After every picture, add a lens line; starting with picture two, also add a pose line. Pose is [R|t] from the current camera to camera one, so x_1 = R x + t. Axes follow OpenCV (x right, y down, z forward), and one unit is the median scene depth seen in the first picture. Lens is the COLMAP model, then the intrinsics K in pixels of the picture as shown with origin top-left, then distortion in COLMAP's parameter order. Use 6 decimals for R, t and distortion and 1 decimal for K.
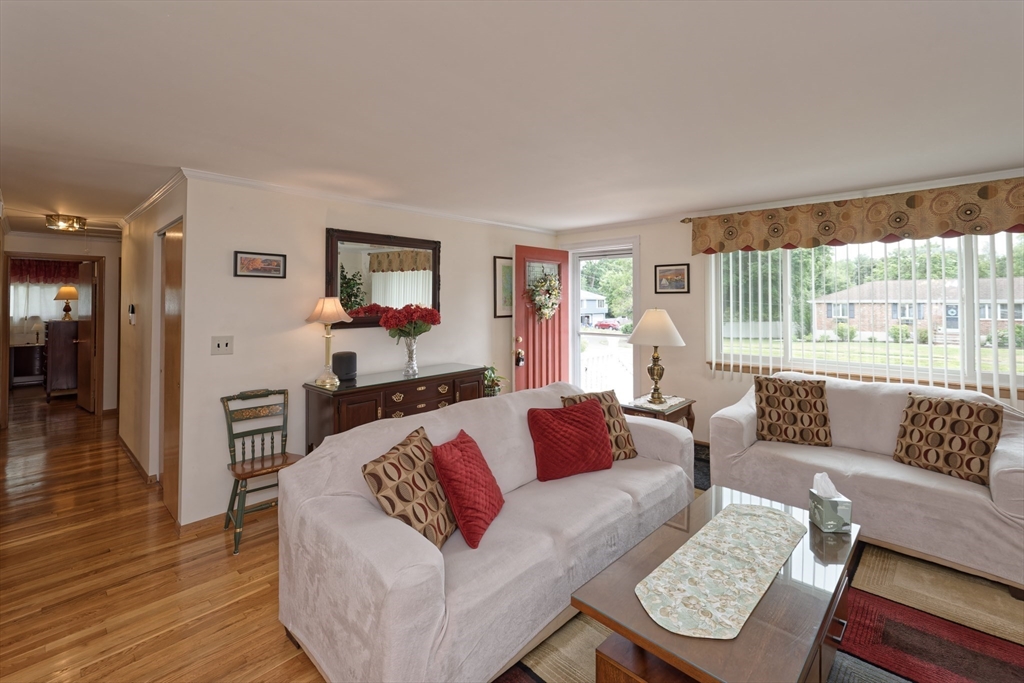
lens RADIAL K [[448.5, 0, 535.0], [0, 448.5, 296.3], [0, 0, 1]] dist [0.002154, 0.002543]
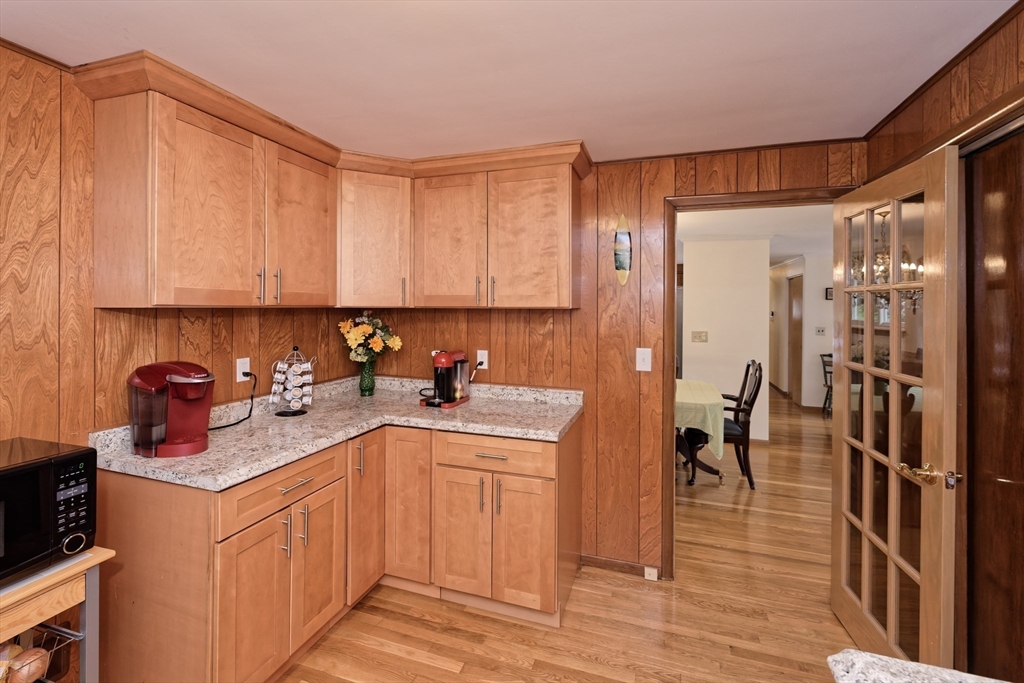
lens RADIAL K [[448.5, 0, 502.5], [0, 448.5, 311.2], [0, 0, 1]] dist [0.002154, 0.002543]
pose [[0.382705, 0.004258, -0.923861, 0.753267], [0.003890, 0.999973, 0.006220, -0.006872], [0.923863, -0.005974, 0.382678, -1.303108]]
